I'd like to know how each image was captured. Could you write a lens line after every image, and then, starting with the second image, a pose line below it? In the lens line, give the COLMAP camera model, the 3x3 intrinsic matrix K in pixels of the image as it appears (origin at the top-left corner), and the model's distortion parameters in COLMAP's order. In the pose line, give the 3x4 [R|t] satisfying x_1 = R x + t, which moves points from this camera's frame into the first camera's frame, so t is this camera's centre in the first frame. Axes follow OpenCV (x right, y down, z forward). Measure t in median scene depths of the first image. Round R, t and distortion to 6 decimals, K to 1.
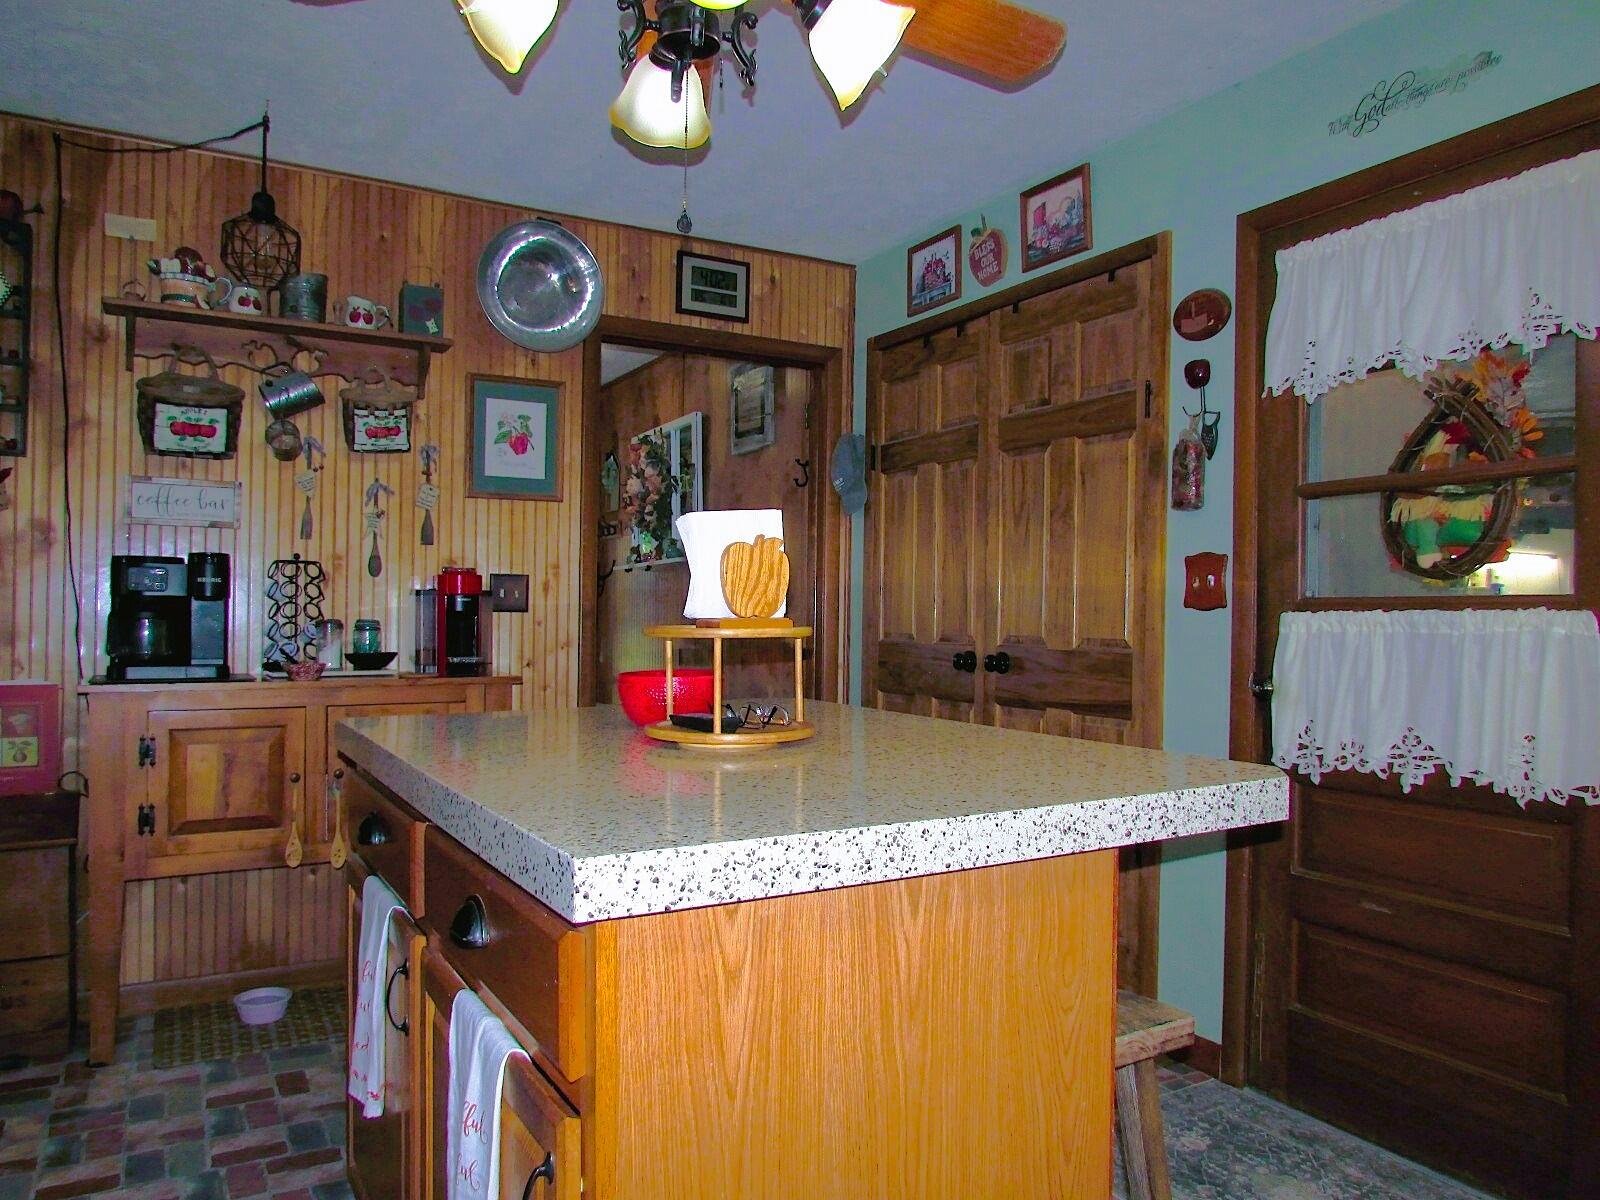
lens RADIAL K [[1147.0, 0, 797.5], [0, 1147.0, 596.9], [0, 0, 1]] dist [-0.031263, 0.016632]
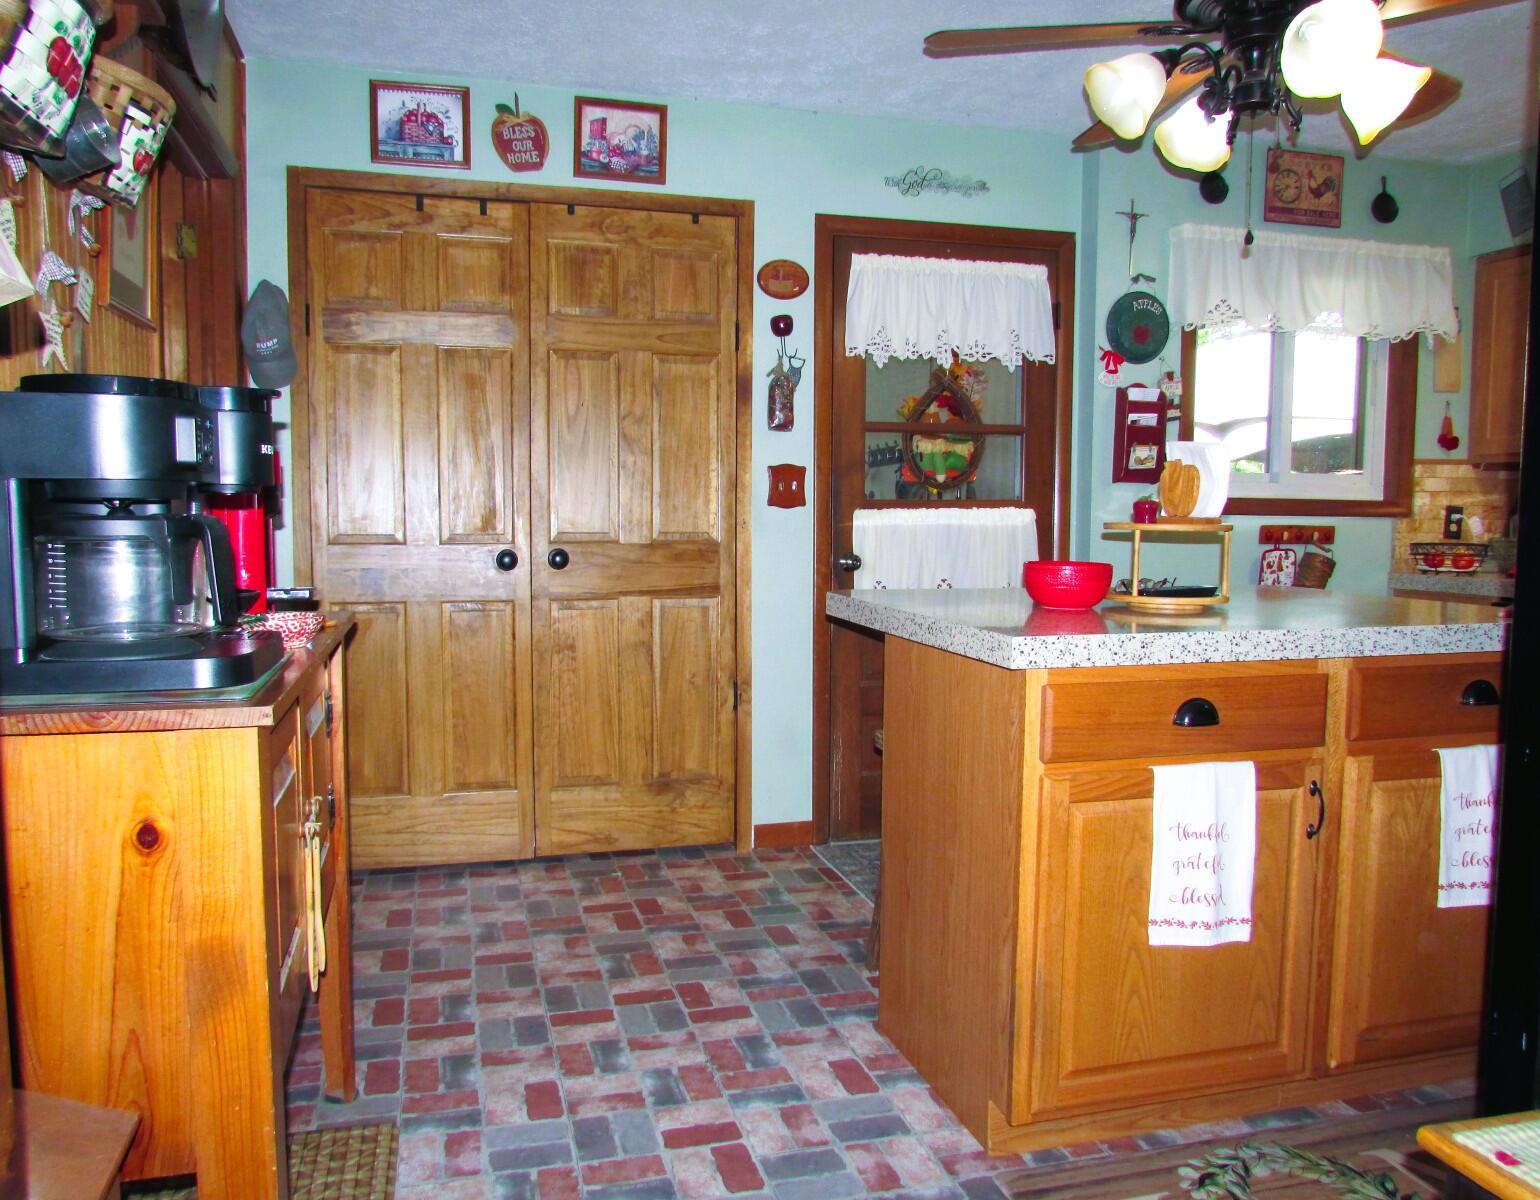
lens RADIAL K [[1165.0, 0, 761.9], [0, 1165.0, 614.0], [0, 0, 1]] dist [-0.012568, -0.005349]
pose [[0.245529, -0.084434, 0.965705, -0.871793], [-0.012879, 0.995828, 0.090342, 0.011622], [-0.969304, -0.034619, 0.243417, 0.620207]]
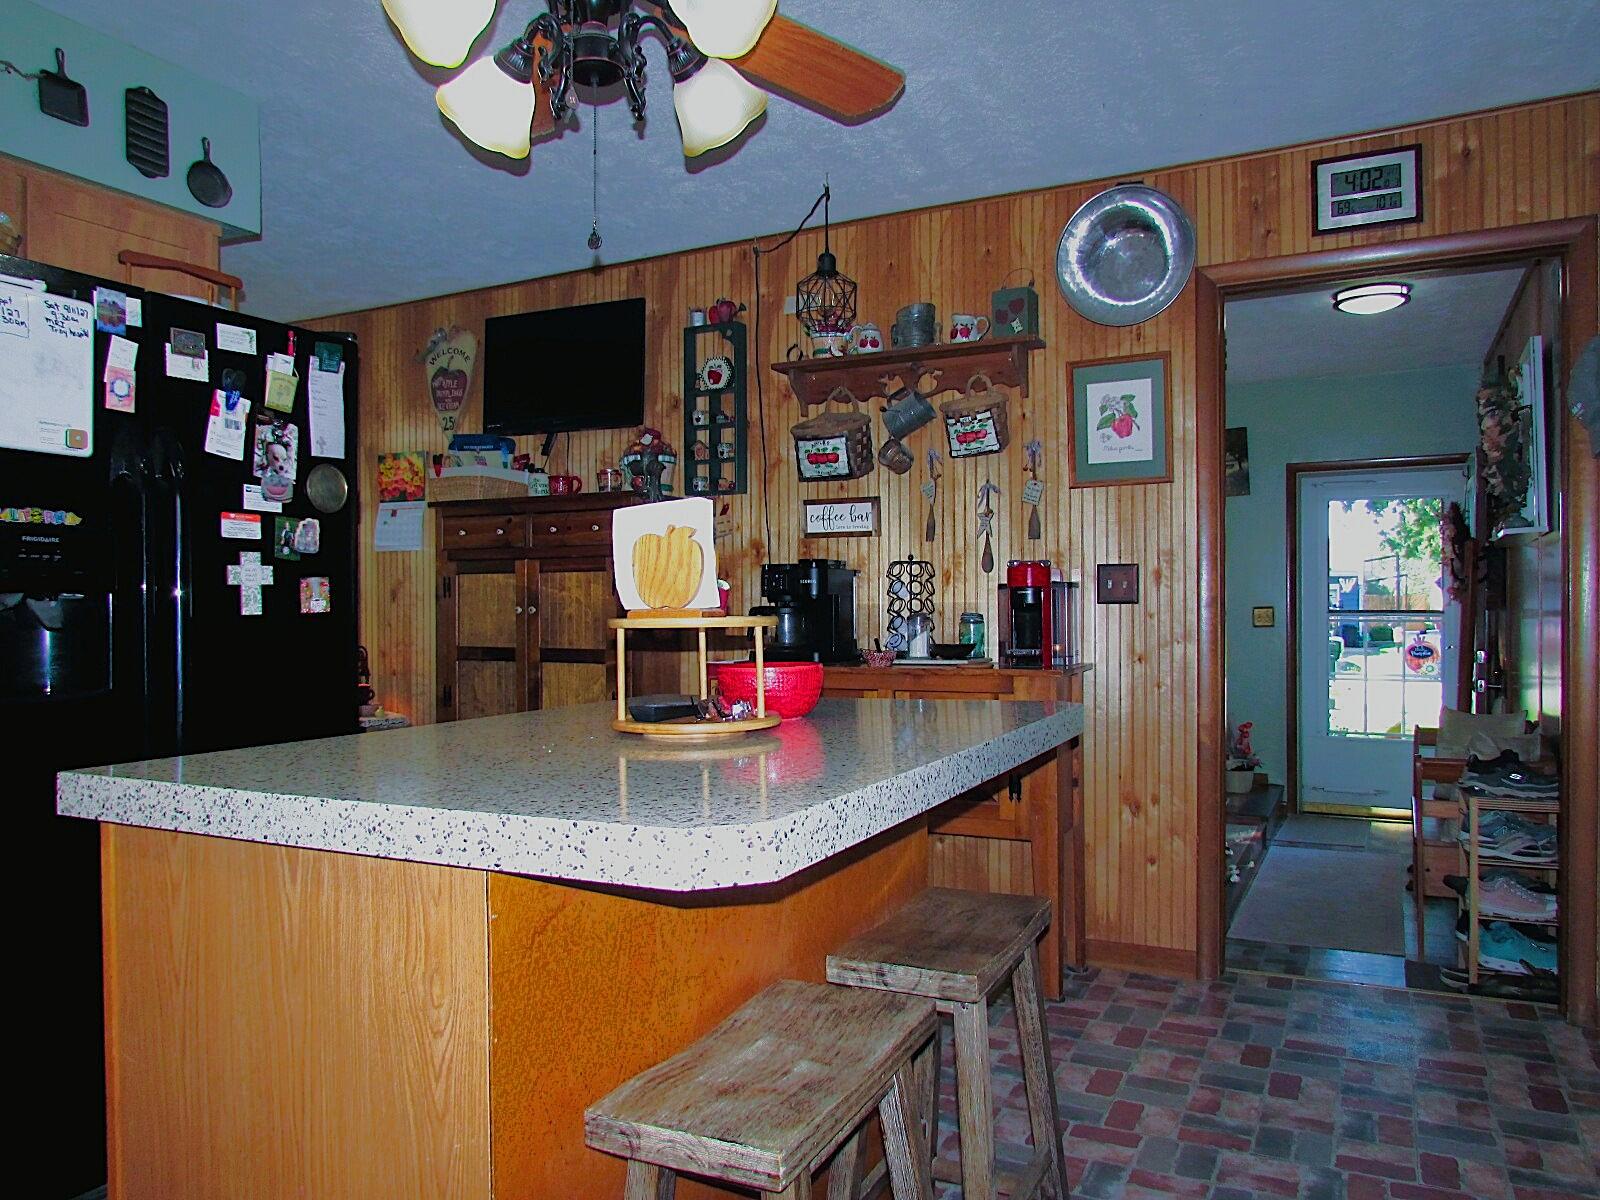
lens RADIAL K [[1147.0, 0, 795.8], [0, 1147.0, 591.9], [0, 0, 1]] dist [-0.031263, 0.016632]
pose [[0.537836, -0.021565, -0.842774, 0.450365], [0.022391, 0.999686, -0.011290, 0.009065], [0.842752, -0.012798, 0.538150, 0.289496]]
